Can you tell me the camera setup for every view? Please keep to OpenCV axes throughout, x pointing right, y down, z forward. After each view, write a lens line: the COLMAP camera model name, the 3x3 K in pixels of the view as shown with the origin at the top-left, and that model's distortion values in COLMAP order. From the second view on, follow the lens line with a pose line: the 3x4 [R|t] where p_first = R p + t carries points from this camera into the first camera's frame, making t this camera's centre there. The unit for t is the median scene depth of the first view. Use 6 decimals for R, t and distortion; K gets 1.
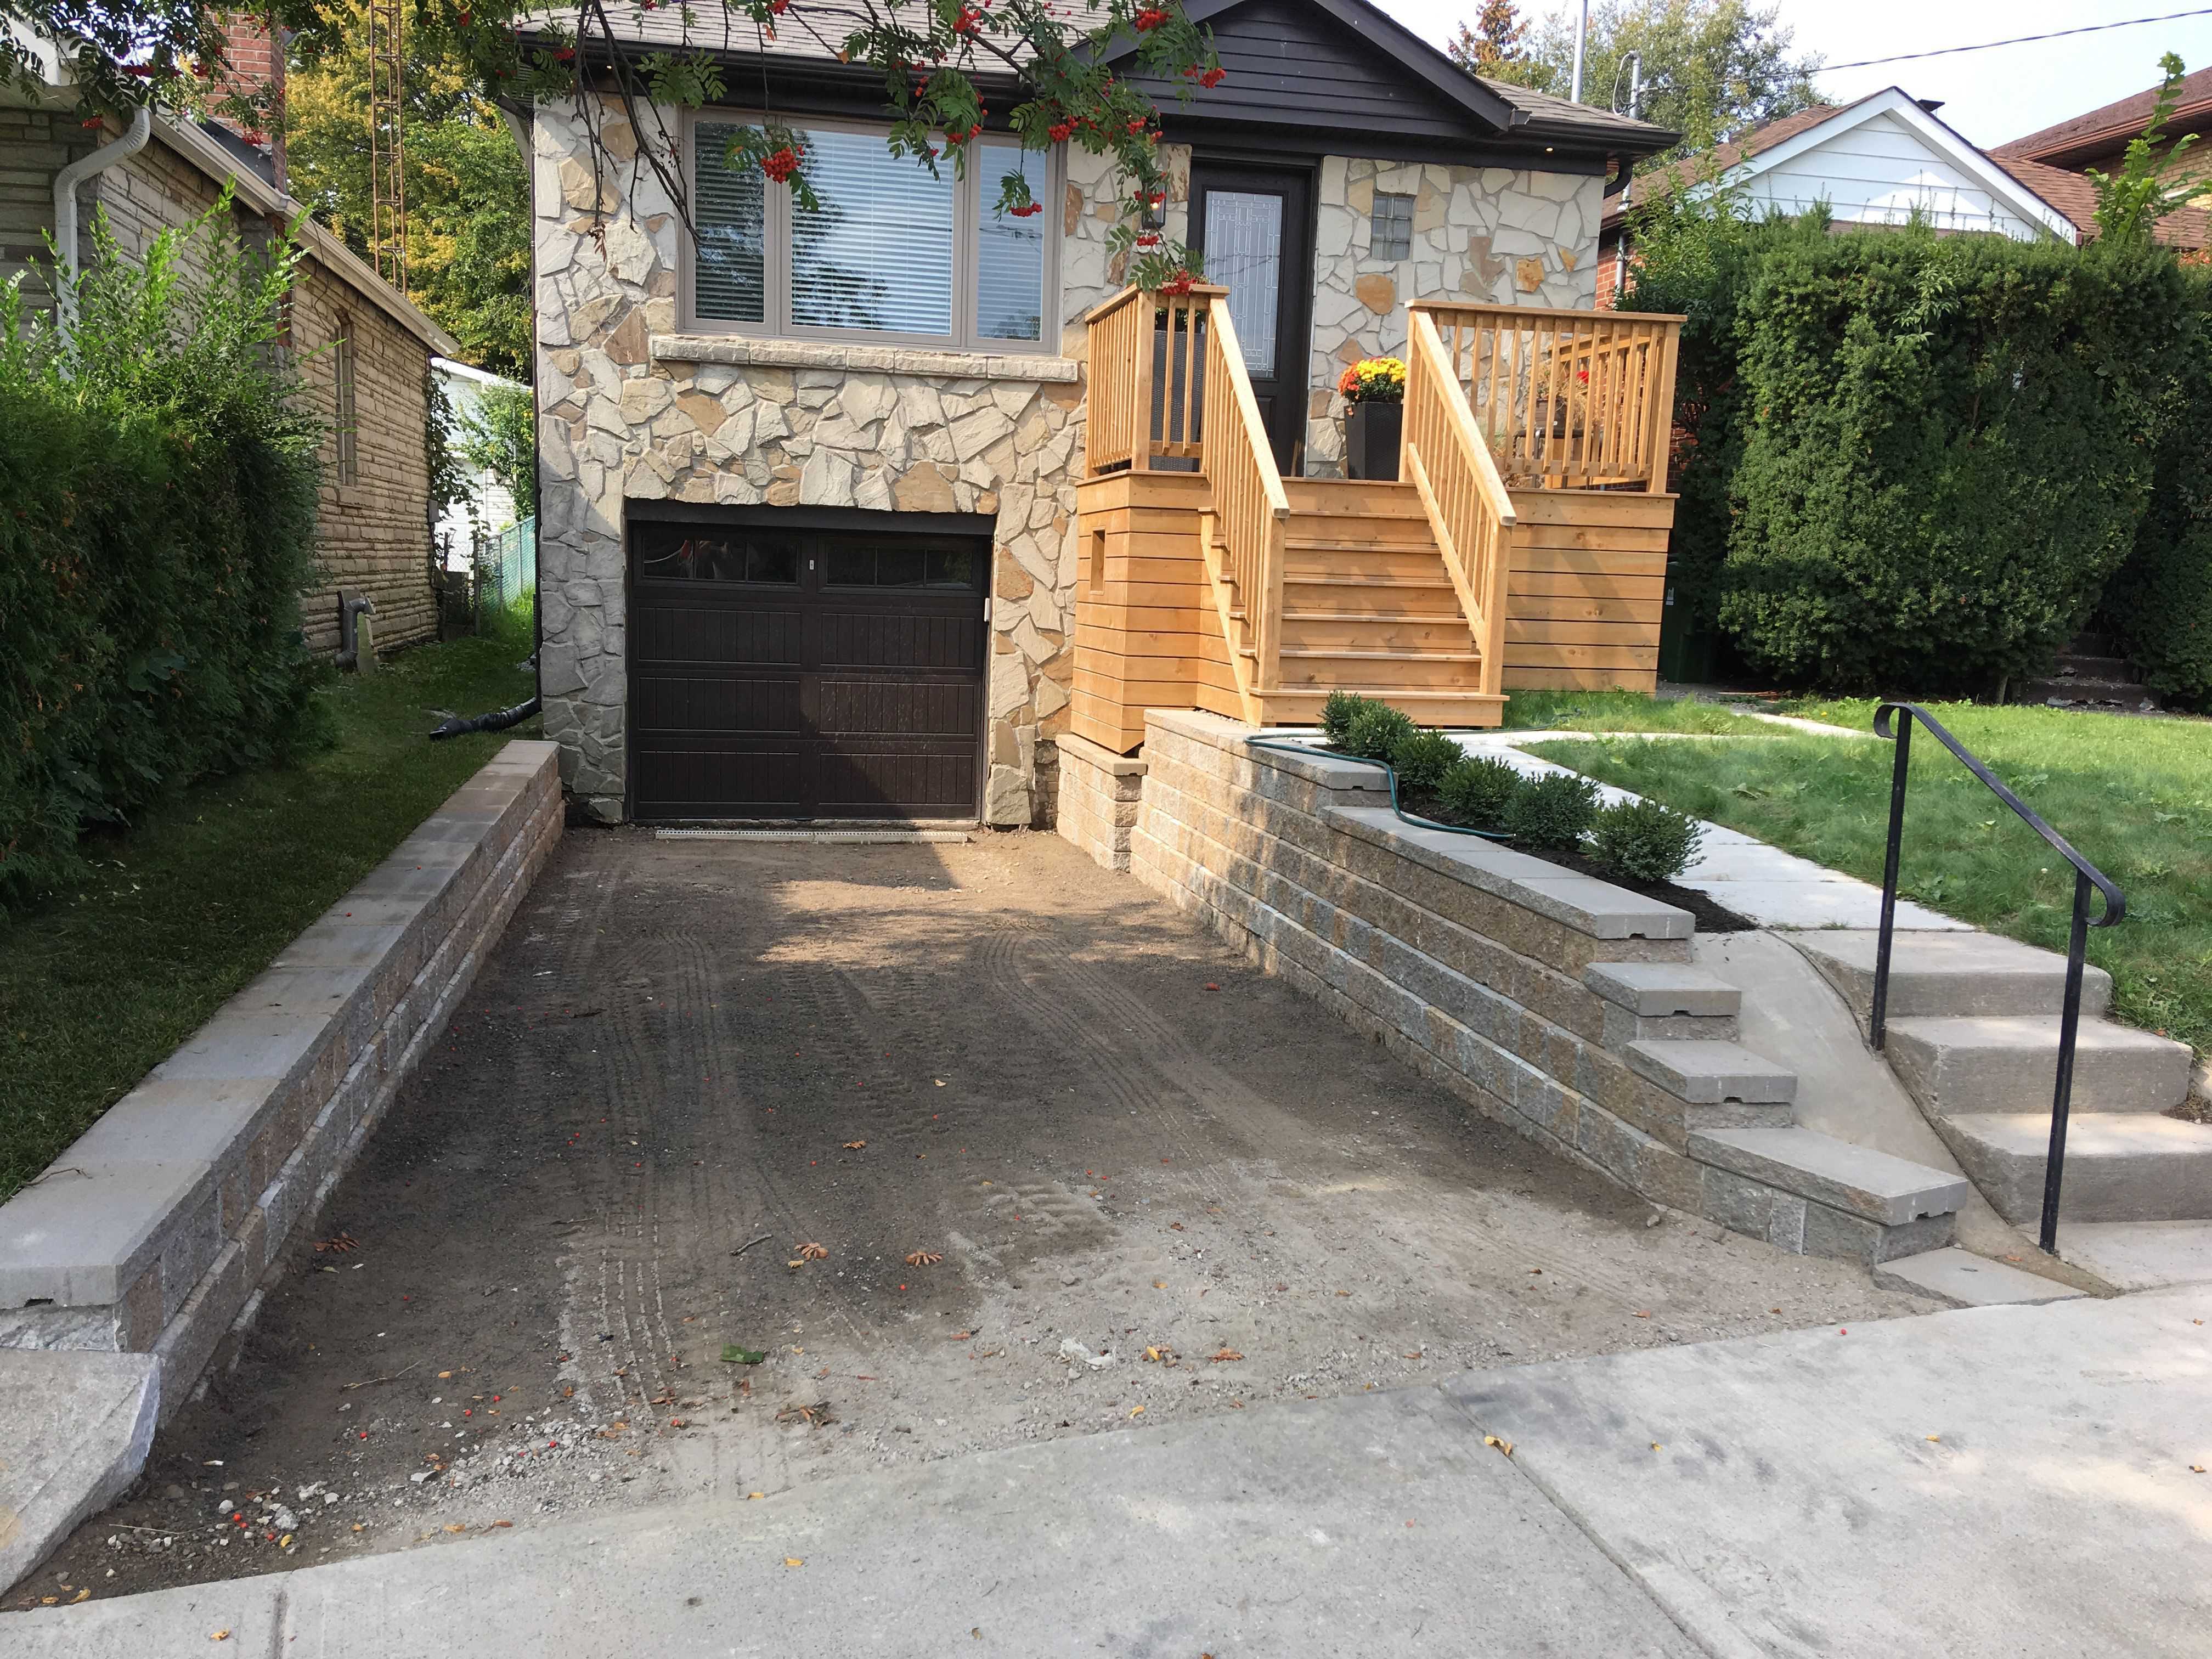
lens RADIAL K [[1857.3, 0, 1100.9], [0, 1857.3, 824.7], [0, 0, 1]] dist [0.122218, -0.190557]
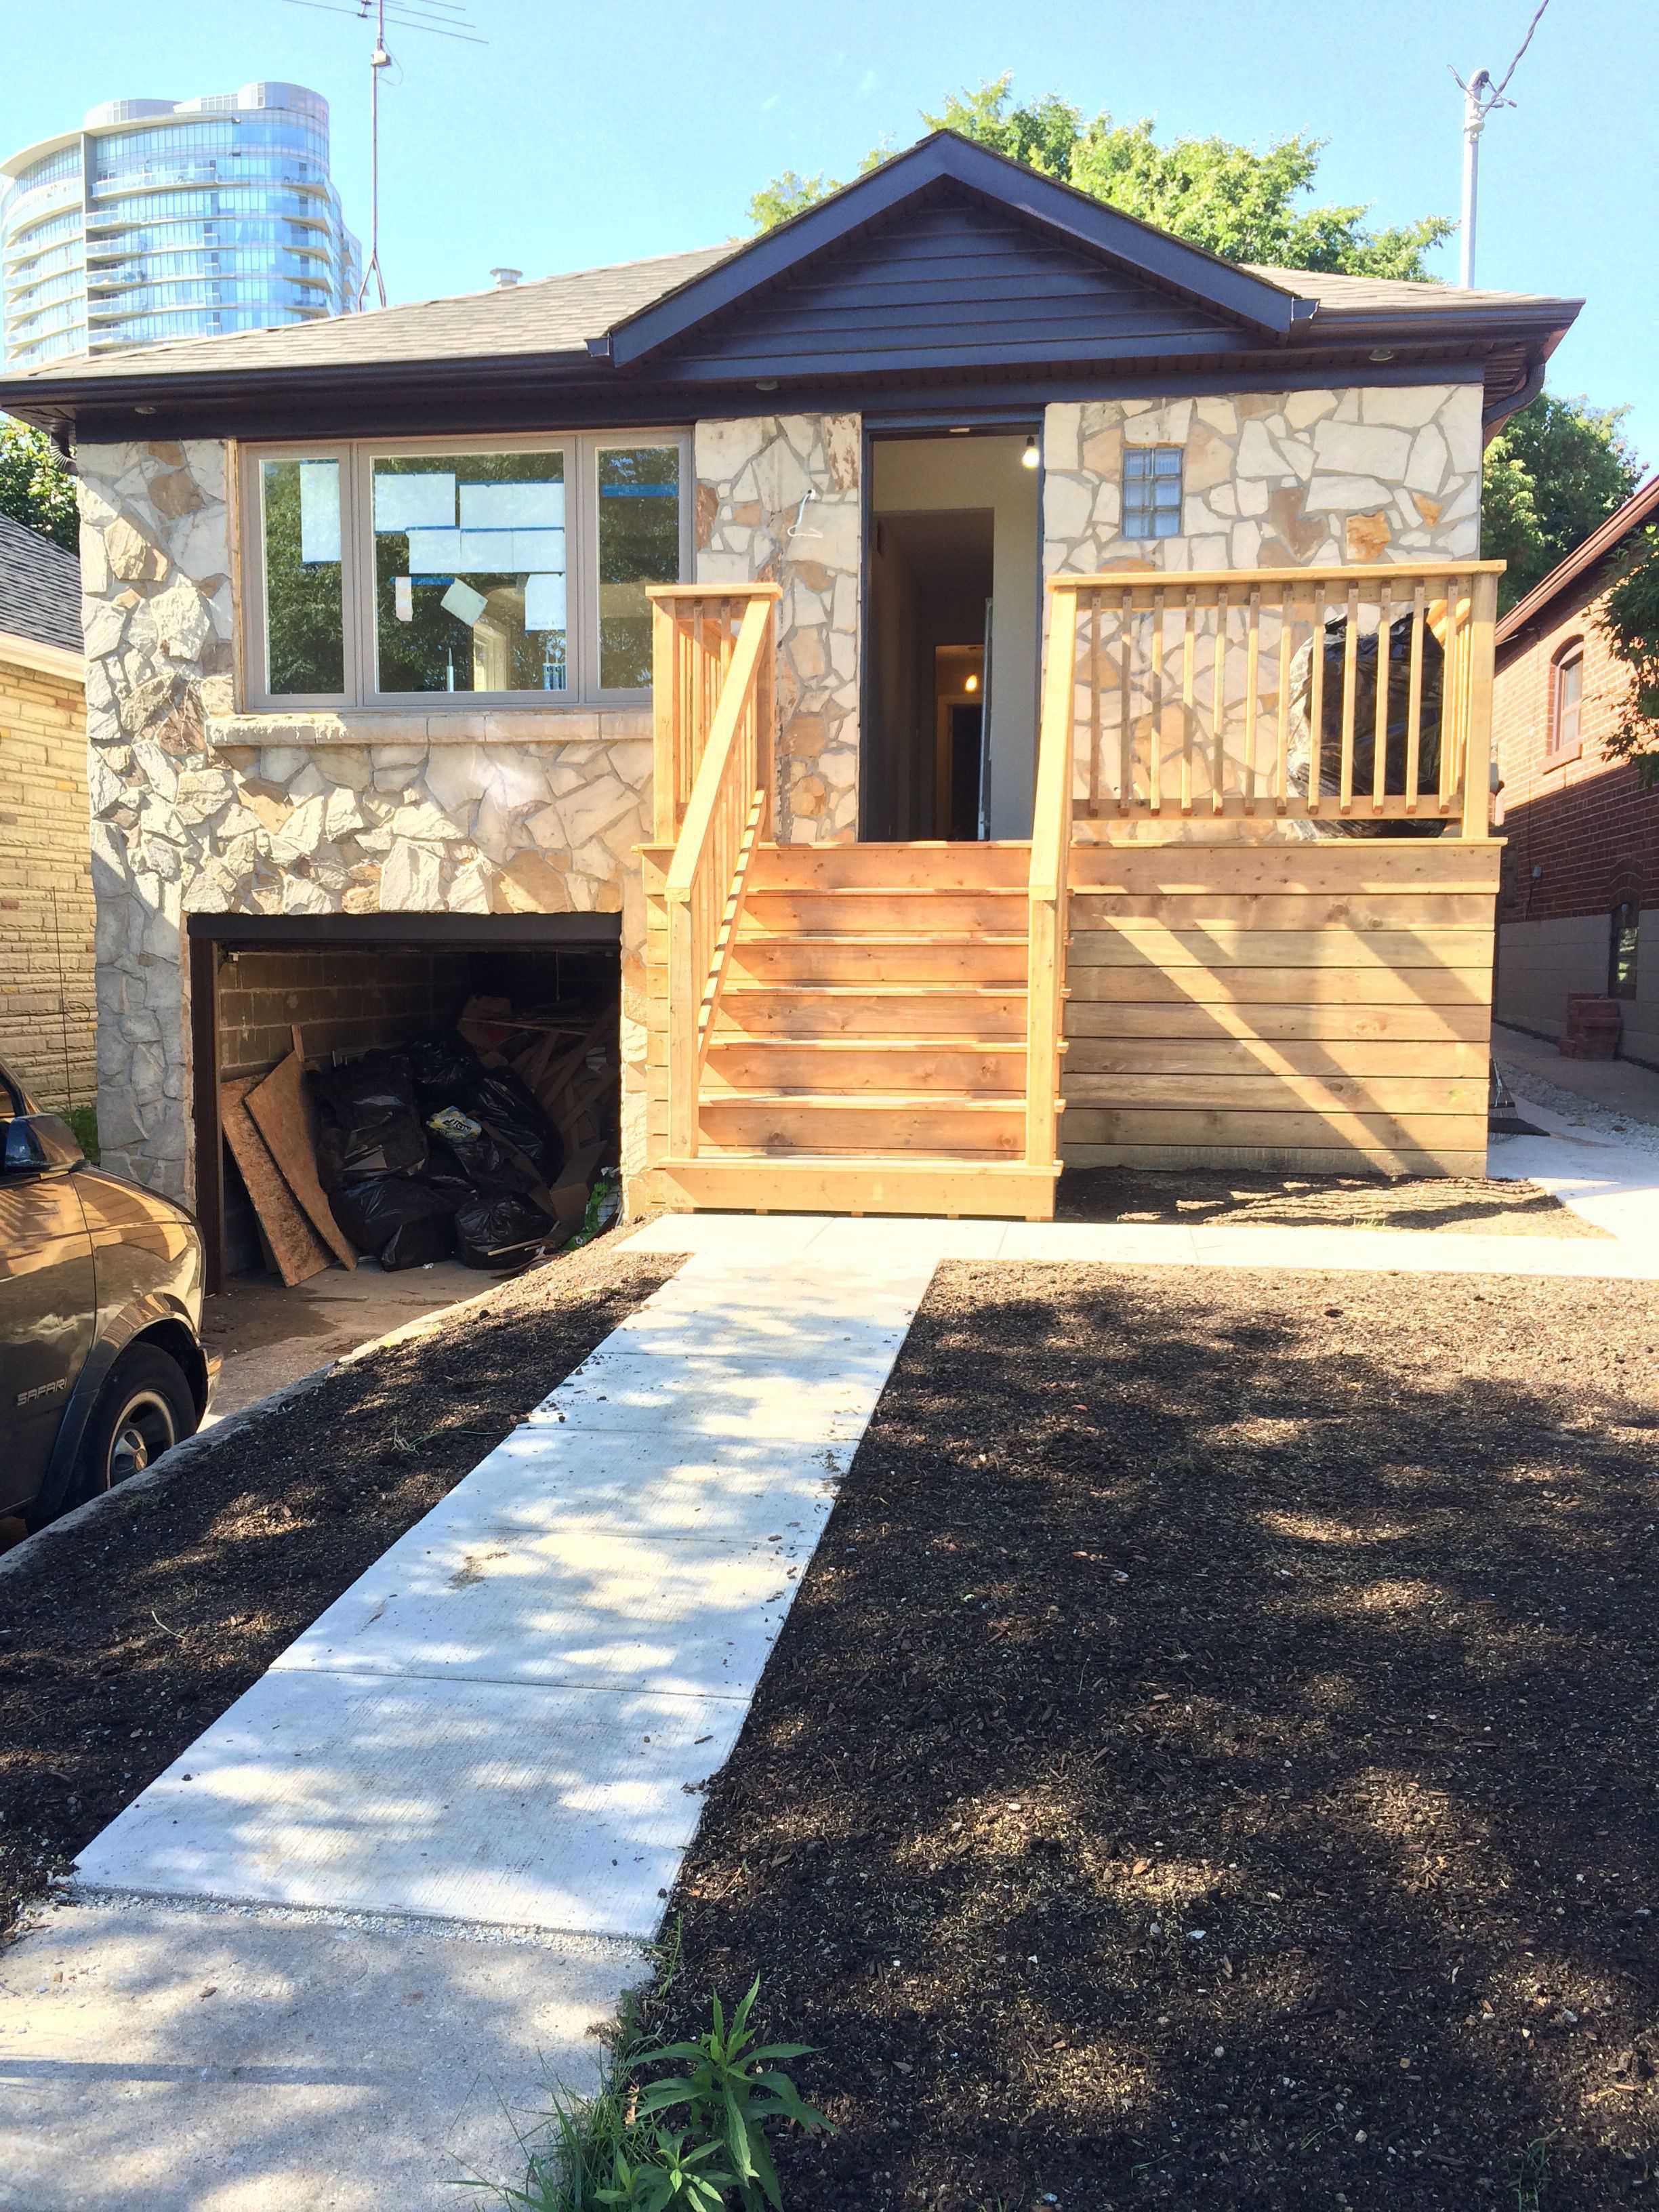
lens RADIAL K [[1896.5, 0, 823.0], [0, 1896.5, 1102.4], [0, 0, 1]] dist [0.088552, -0.126378]
pose [[0.934484, -0.006633, -0.355945, 0.307619], [-0.016574, 0.997932, -0.062110, -0.041199], [0.355620, 0.063941, 0.932441, 0.306374]]
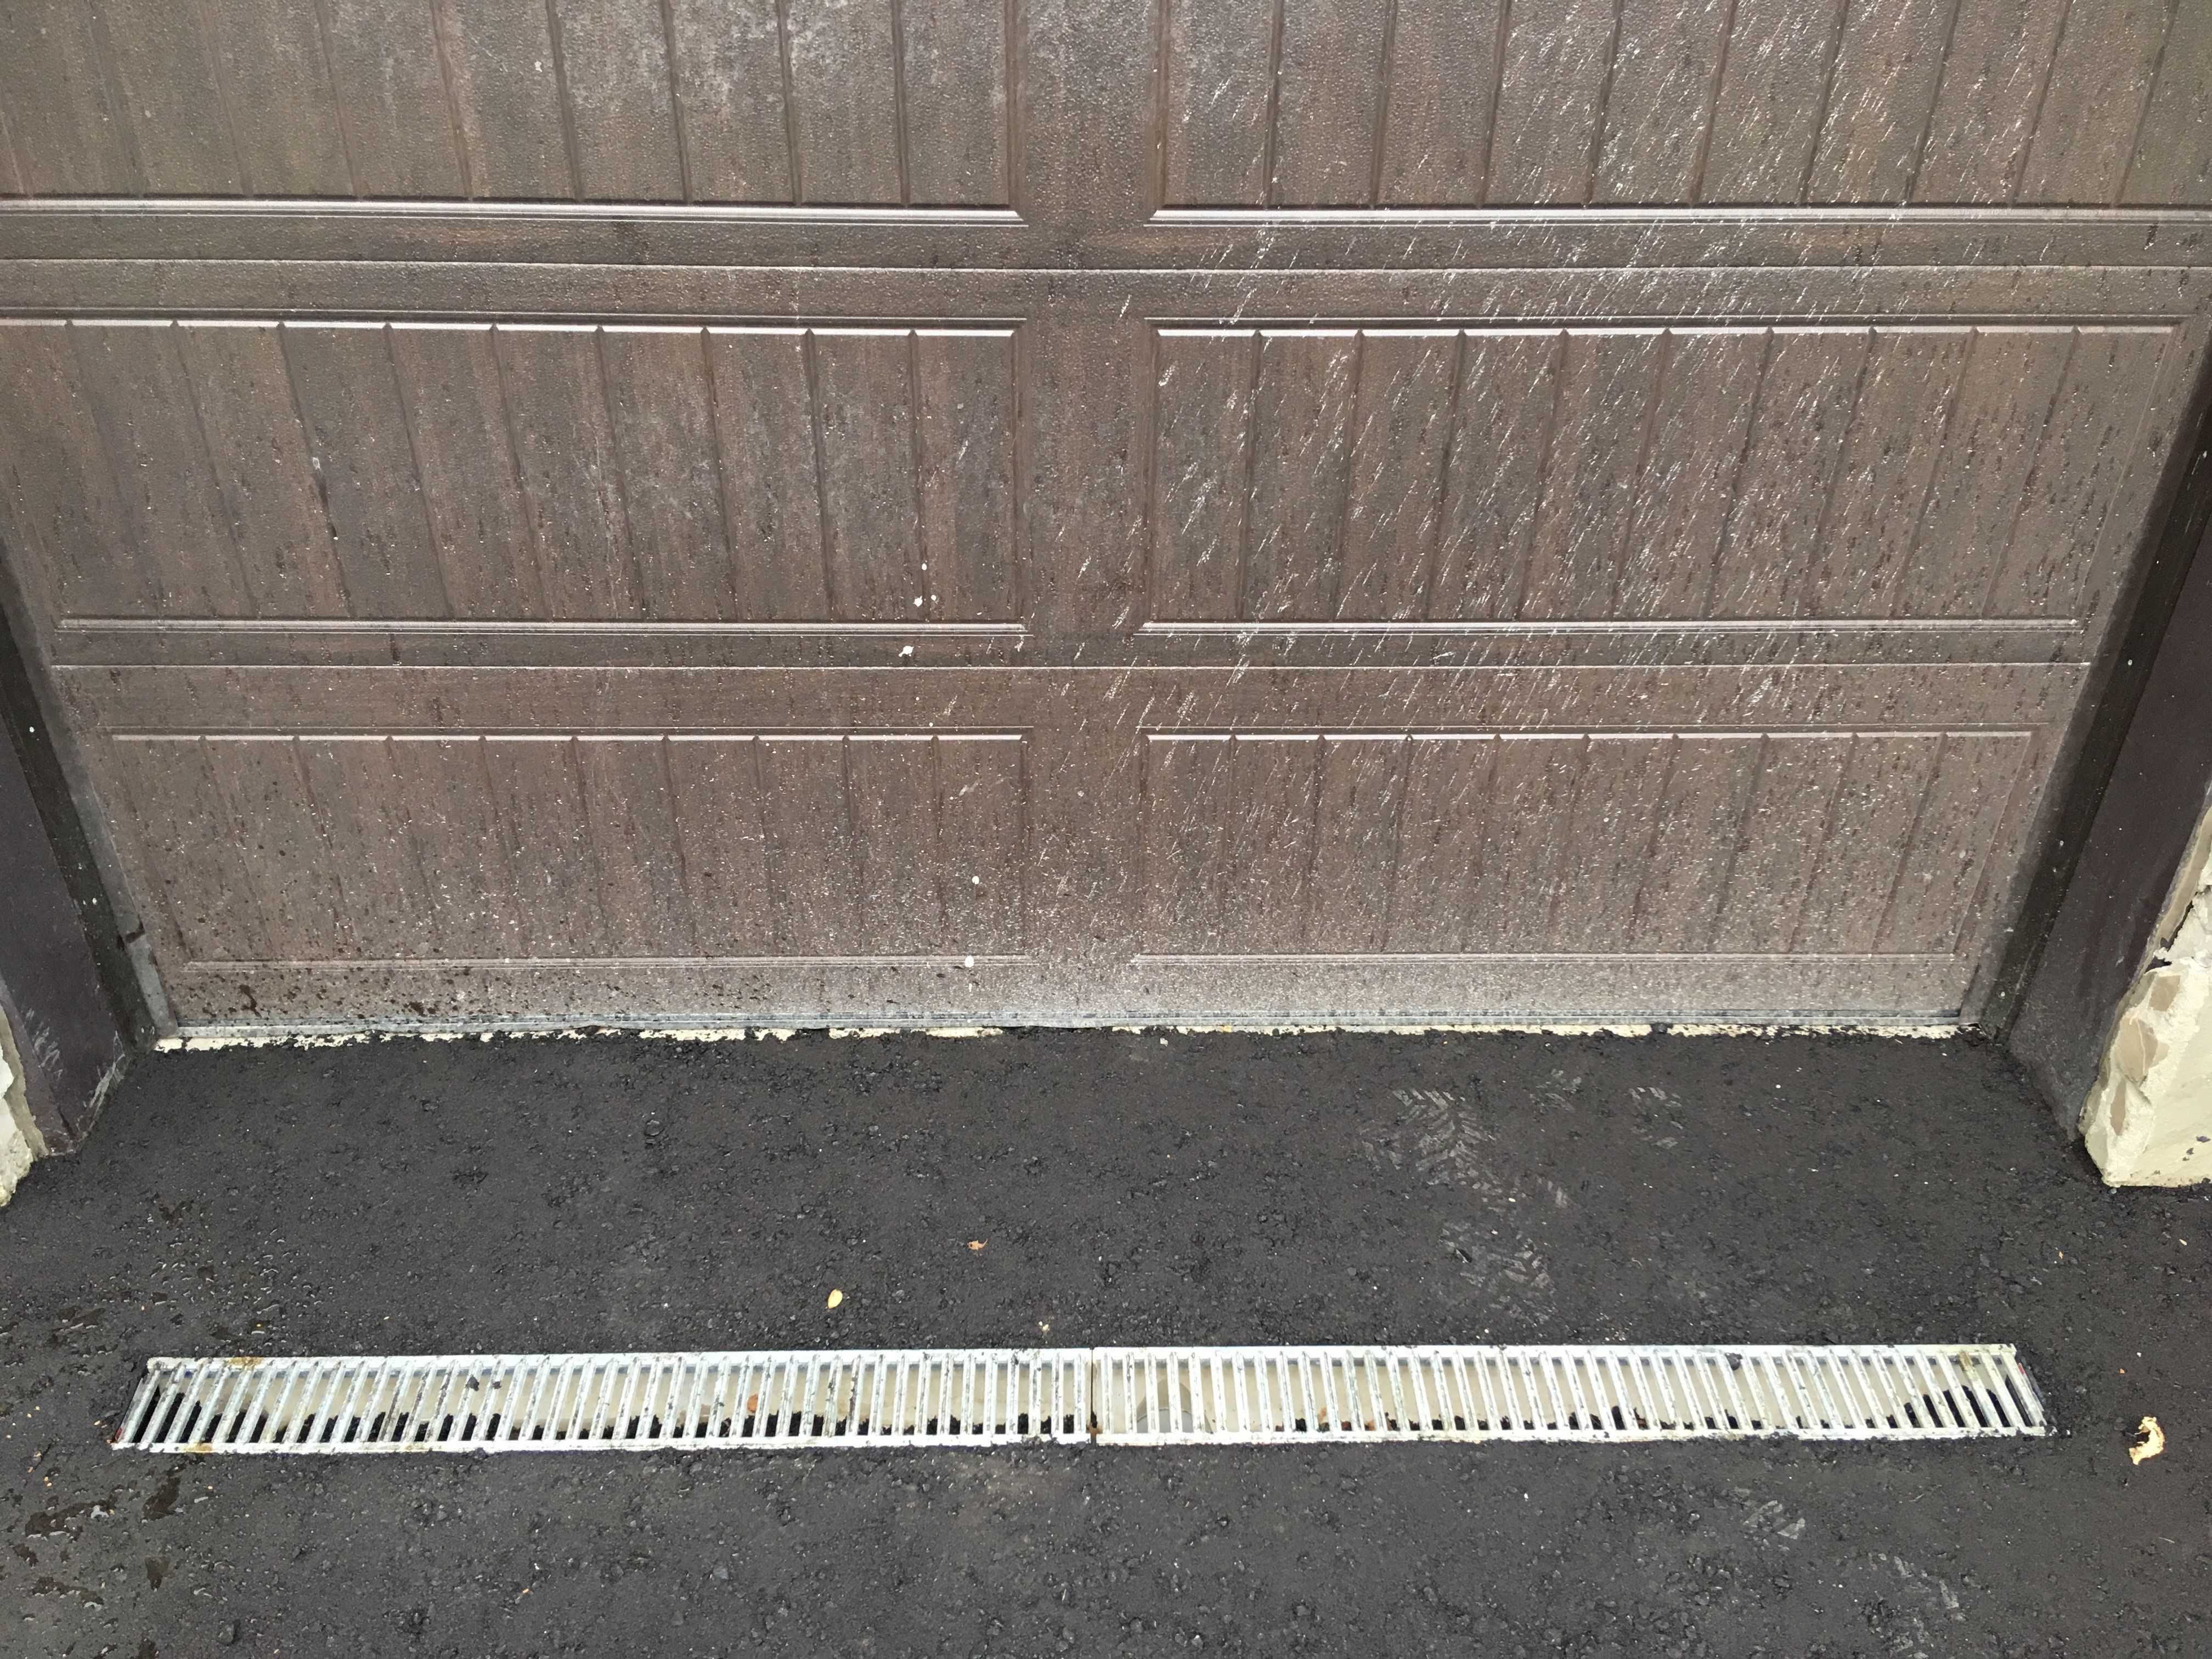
lens RADIAL K [[1857.3, 0, 1100.9], [0, 1857.3, 824.7], [0, 0, 1]] dist [0.122218, -0.190557]
pose [[0.983155, 0.083099, -0.162791, -0.130796], [-0.002448, 0.896574, 0.442887, -0.111153], [0.182758, -0.435028, 0.881675, 0.877268]]
